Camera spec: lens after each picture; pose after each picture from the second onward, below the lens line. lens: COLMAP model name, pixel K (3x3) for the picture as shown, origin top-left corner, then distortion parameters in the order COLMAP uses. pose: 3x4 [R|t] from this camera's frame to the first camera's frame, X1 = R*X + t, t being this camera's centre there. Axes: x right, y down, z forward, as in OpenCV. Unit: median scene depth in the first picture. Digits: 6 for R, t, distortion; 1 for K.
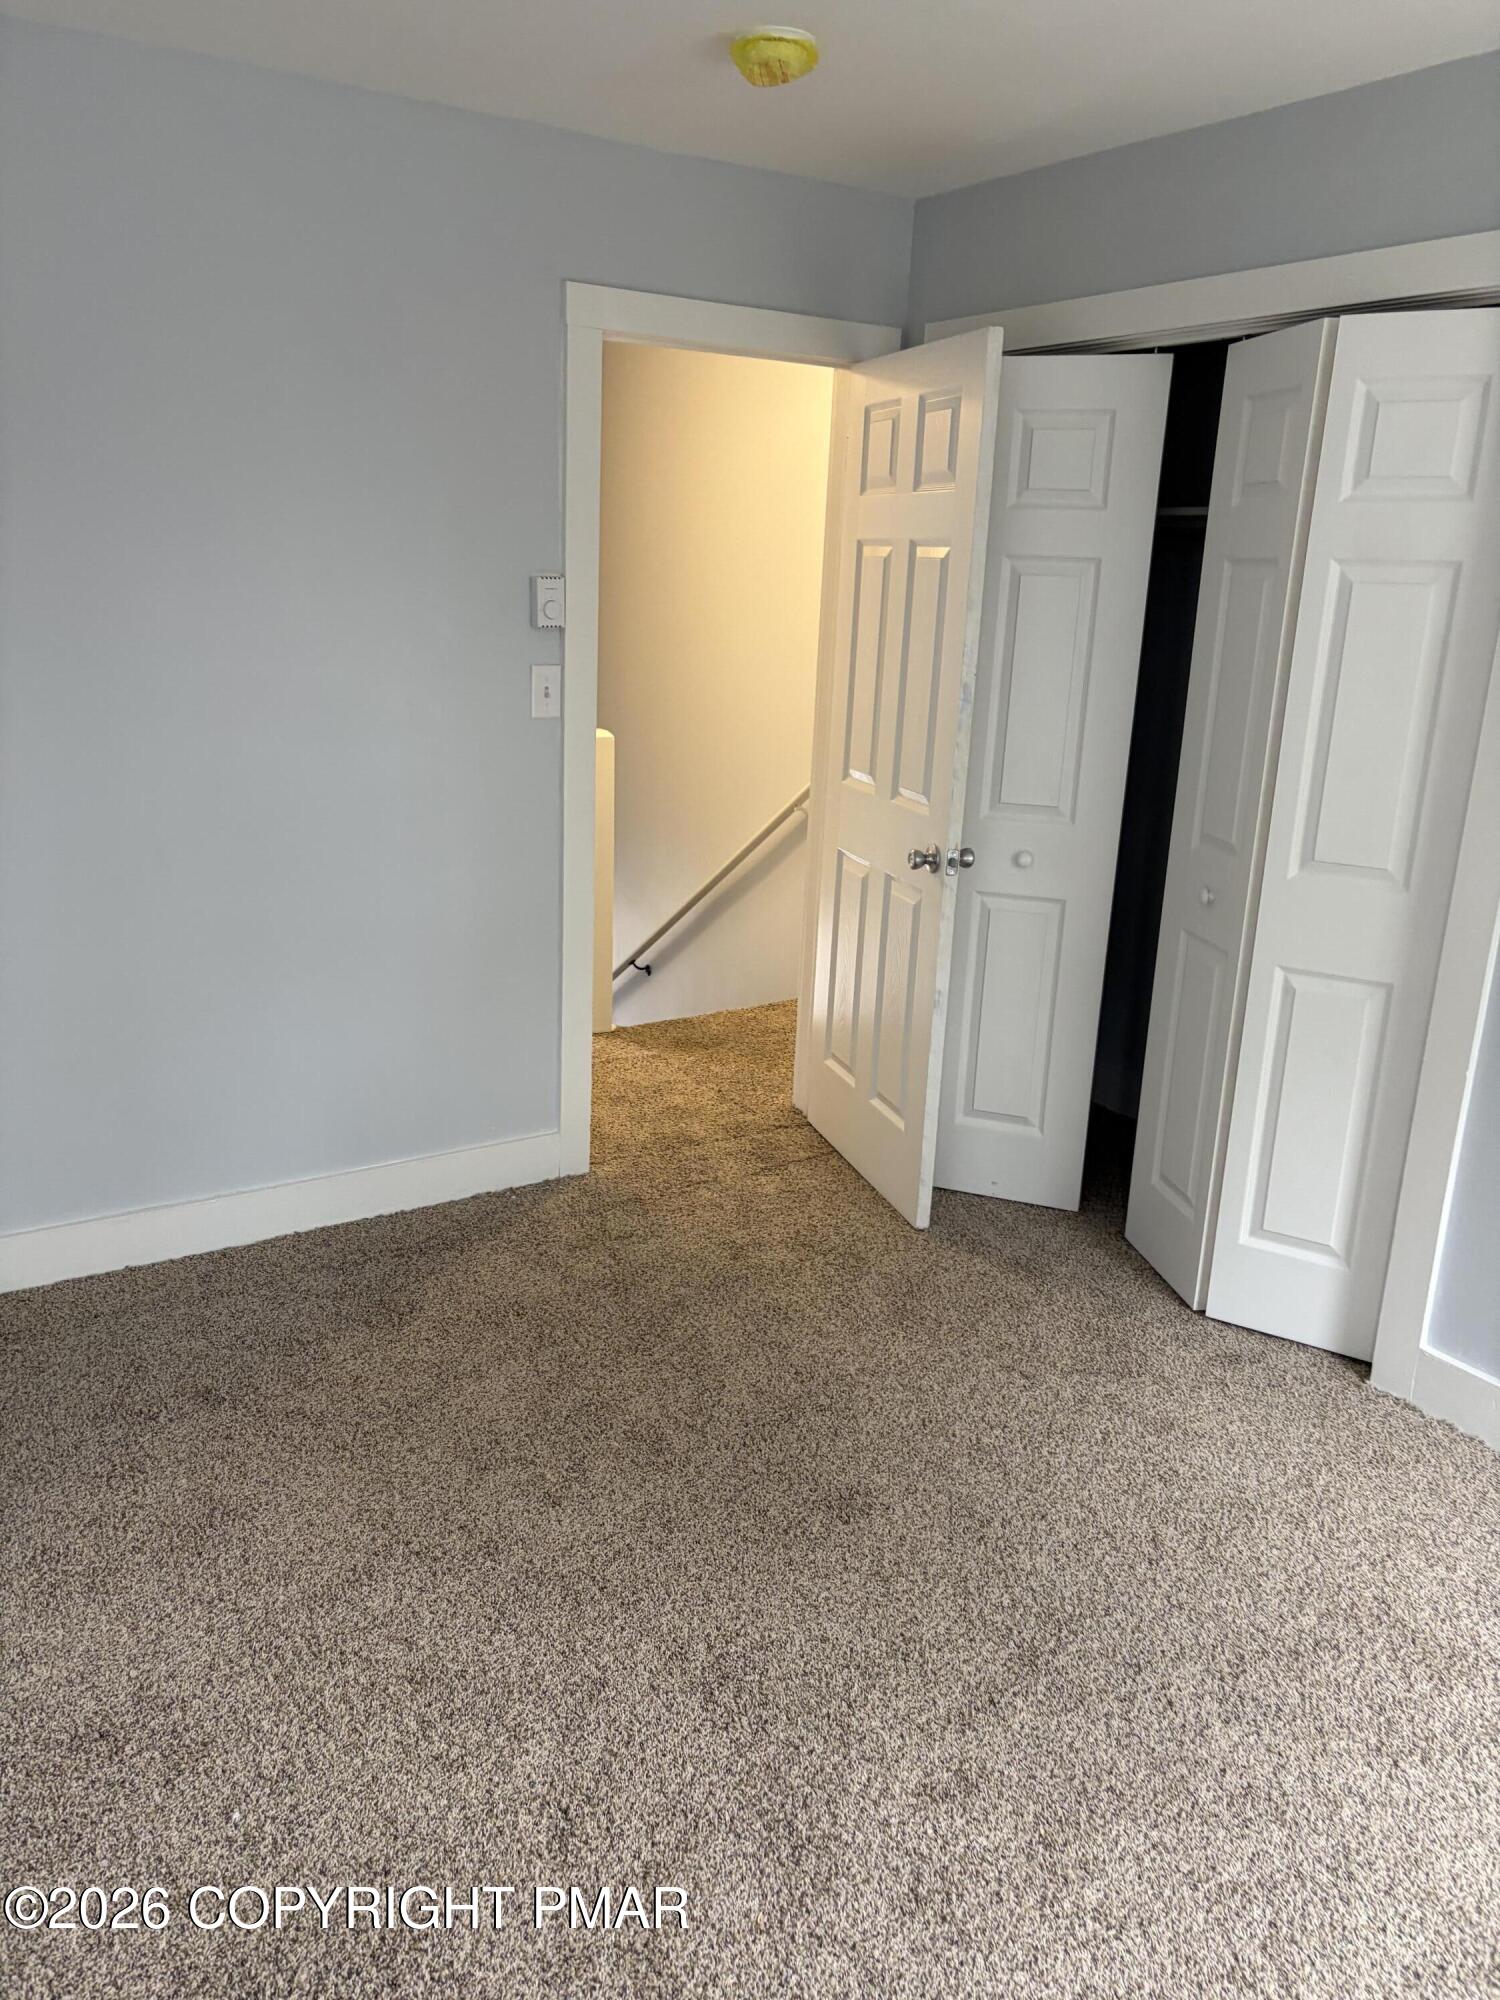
lens RADIAL K [[1530.3, 0, 722.5], [0, 1530.3, 997.0], [0, 0, 1]] dist [0.036394, -0.043909]
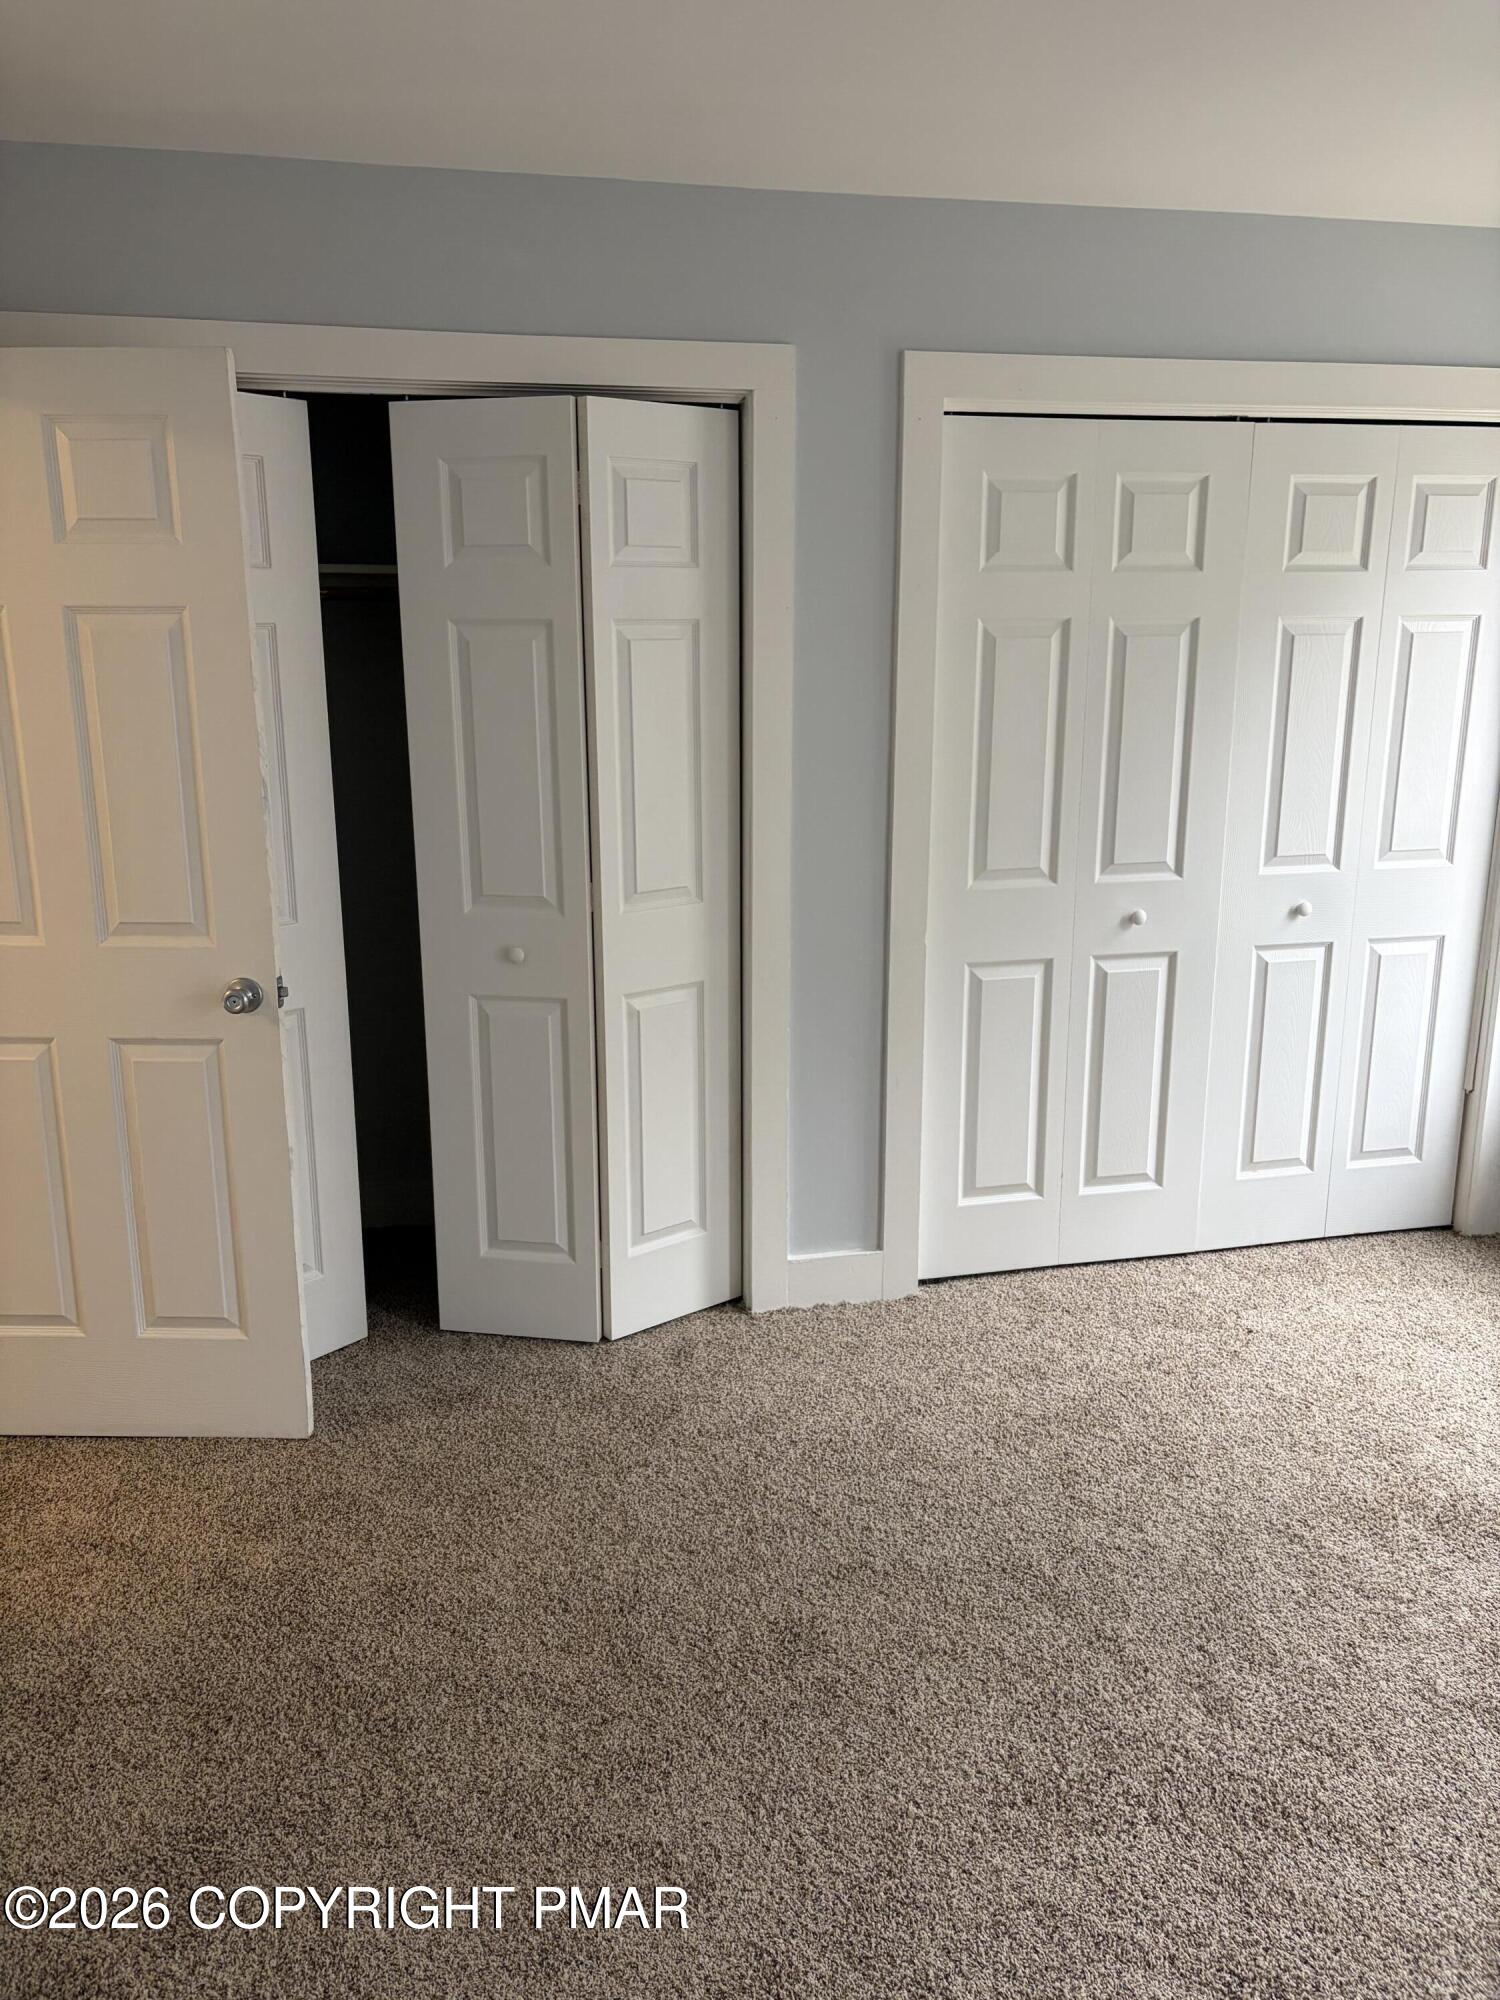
lens RADIAL K [[1491.8, 0, 750.0], [0, 1491.8, 1000.0], [0, 0, 1]] dist [0.034958, -0.002251]
pose [[0.328029, -0.257658, 0.908851, -0.566182], [0.277572, 0.945905, 0.167980, -0.170003], [-0.902968, 0.197170, 0.381803, 0.528620]]
